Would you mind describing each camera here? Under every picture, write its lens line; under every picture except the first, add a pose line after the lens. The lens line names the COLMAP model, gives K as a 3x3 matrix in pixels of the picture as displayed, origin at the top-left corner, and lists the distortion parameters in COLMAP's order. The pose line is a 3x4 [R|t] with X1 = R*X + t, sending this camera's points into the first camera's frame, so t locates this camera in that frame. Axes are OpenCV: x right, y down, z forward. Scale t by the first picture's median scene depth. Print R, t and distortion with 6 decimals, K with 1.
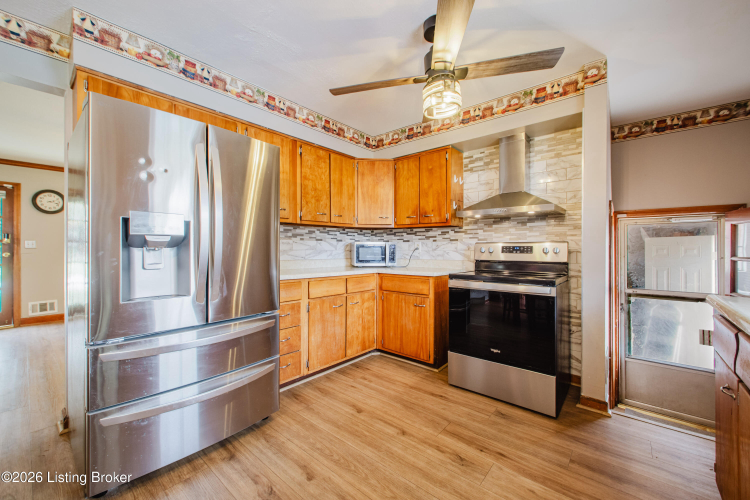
lens RADIAL K [[295.4, 0, 374.9], [0, 295.4, 248.7], [0, 0, 1]] dist [-0.001554, -0.000856]
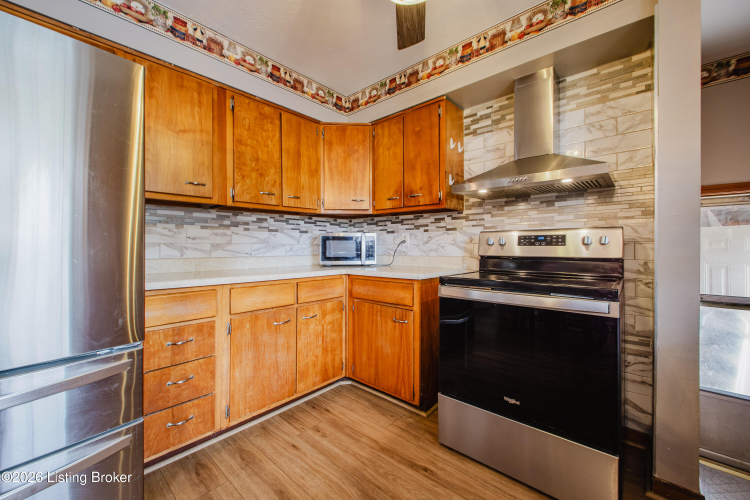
lens RADIAL K [[295.4, 0, 375.0], [0, 295.4, 248.9], [0, 0, 1]] dist [-0.001554, -0.000856]
pose [[0.999763, -0.005443, -0.021082, 0.106195], [0.005656, 0.999933, 0.010051, 0.013299], [0.021026, -0.010168, 0.999727, 0.294720]]
